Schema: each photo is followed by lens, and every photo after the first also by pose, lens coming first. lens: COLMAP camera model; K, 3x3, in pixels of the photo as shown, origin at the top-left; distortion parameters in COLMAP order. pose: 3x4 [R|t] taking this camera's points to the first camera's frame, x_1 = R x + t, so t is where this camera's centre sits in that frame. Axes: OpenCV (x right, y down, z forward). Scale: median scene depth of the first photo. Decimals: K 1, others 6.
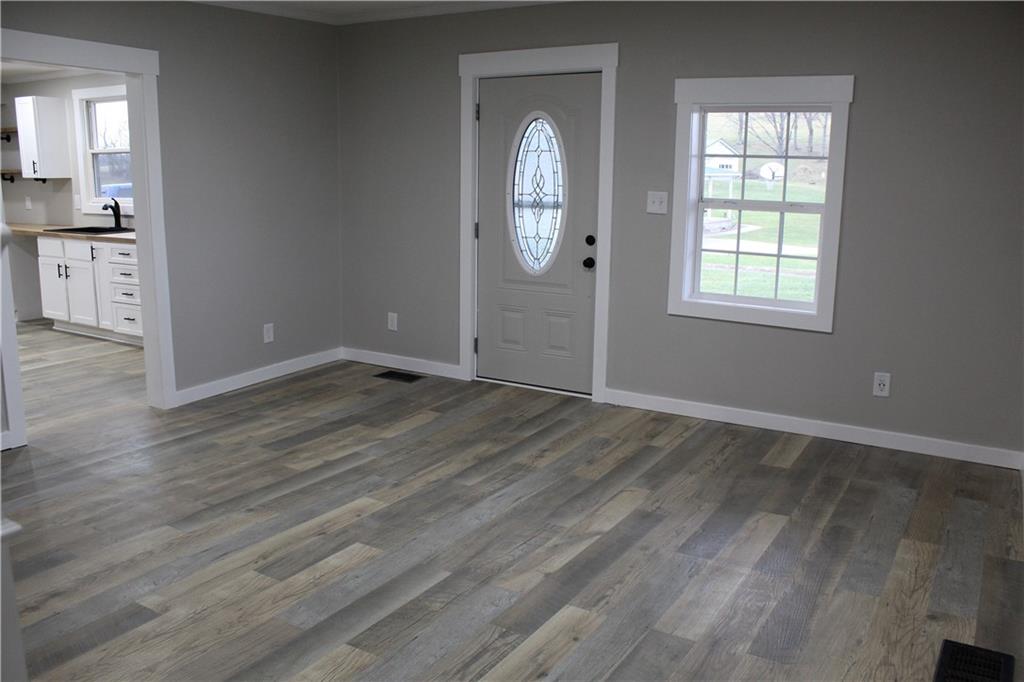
lens RADIAL K [[870.2, 0, 516.6], [0, 870.2, 337.7], [0, 0, 1]] dist [0.003584, 0.002758]
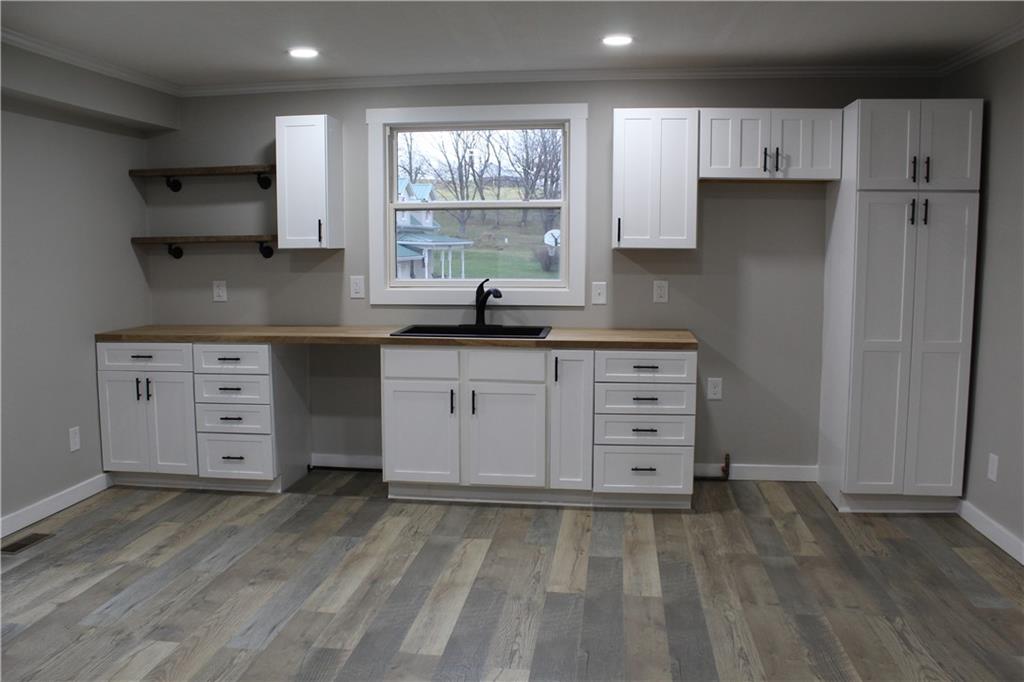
lens RADIAL K [[870.2, 0, 514.0], [0, 870.2, 340.3], [0, 0, 1]] dist [0.003584, 0.002758]
pose [[0.898574, -0.053702, 0.435524, -0.684944], [0.086189, 0.994750, -0.055168, -0.074966], [-0.430275, 0.087110, 0.898485, 0.403343]]
